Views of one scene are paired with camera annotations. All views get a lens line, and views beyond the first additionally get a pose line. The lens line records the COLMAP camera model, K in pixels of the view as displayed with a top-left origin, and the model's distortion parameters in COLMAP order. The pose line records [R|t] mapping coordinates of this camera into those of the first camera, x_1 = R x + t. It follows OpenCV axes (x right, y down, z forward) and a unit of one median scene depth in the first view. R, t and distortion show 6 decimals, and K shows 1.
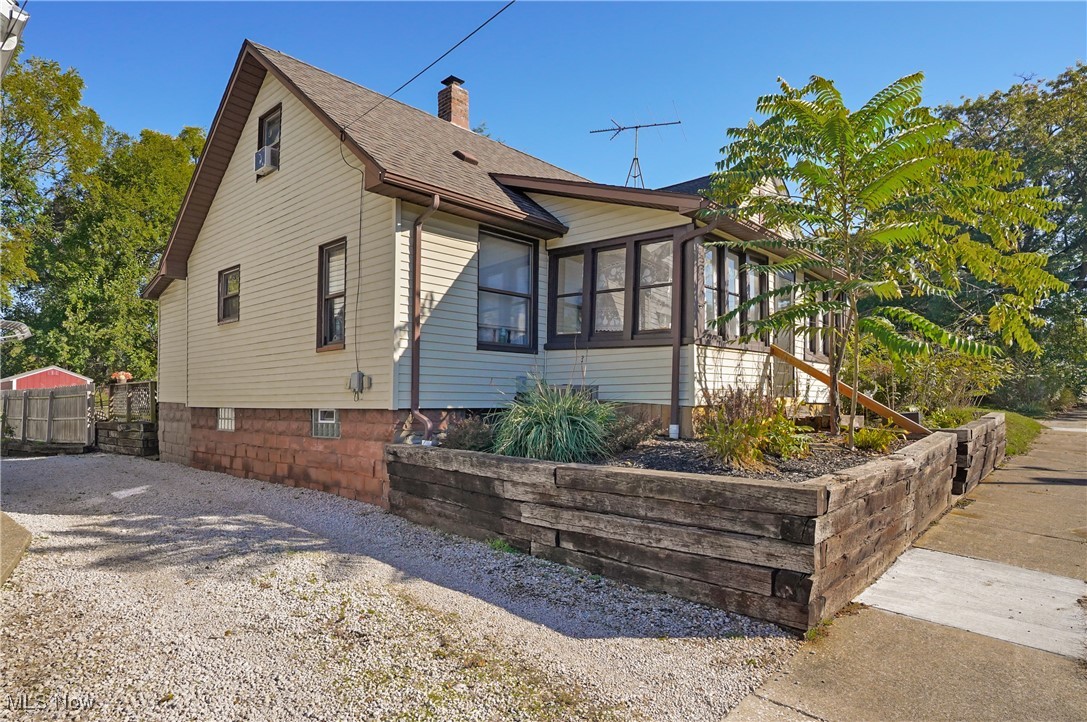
lens RADIAL K [[719.2, 0, 539.5], [0, 719.2, 396.3], [0, 0, 1]] dist [-0.066480, 0.072694]
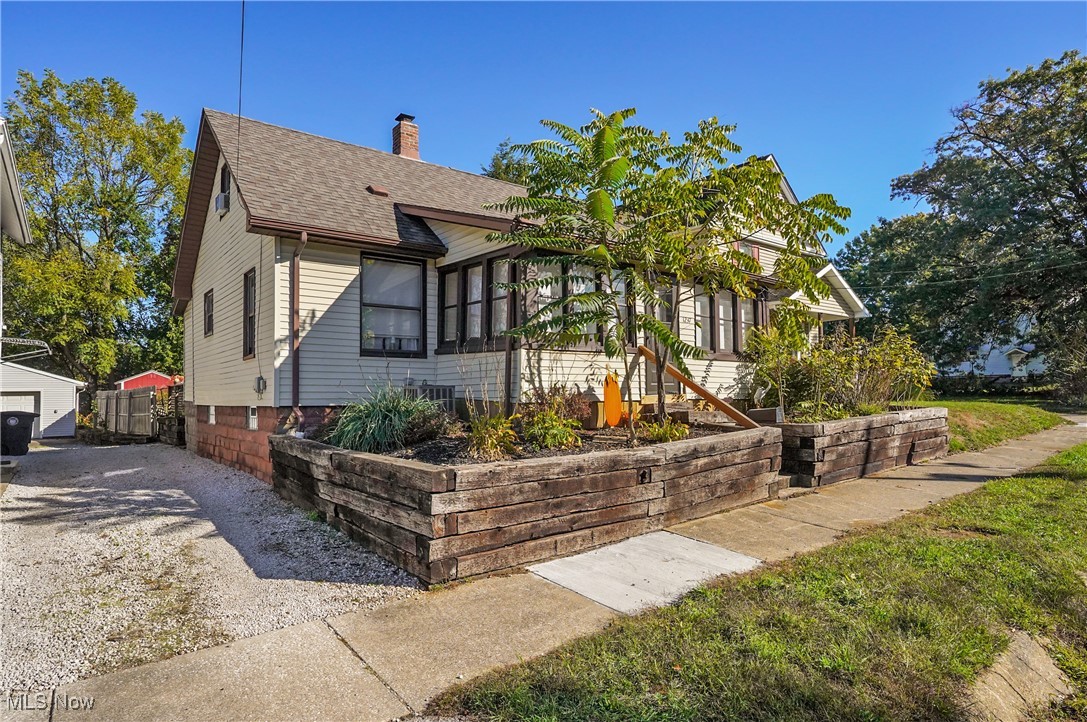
lens RADIAL K [[719.2, 0, 539.5], [0, 719.2, 396.3], [0, 0, 1]] dist [-0.066480, 0.072694]
pose [[0.980283, -0.005149, -0.197530, 0.444955], [0.006361, 0.999965, 0.005499, -0.003238], [0.197495, -0.006647, 0.980281, -0.107917]]
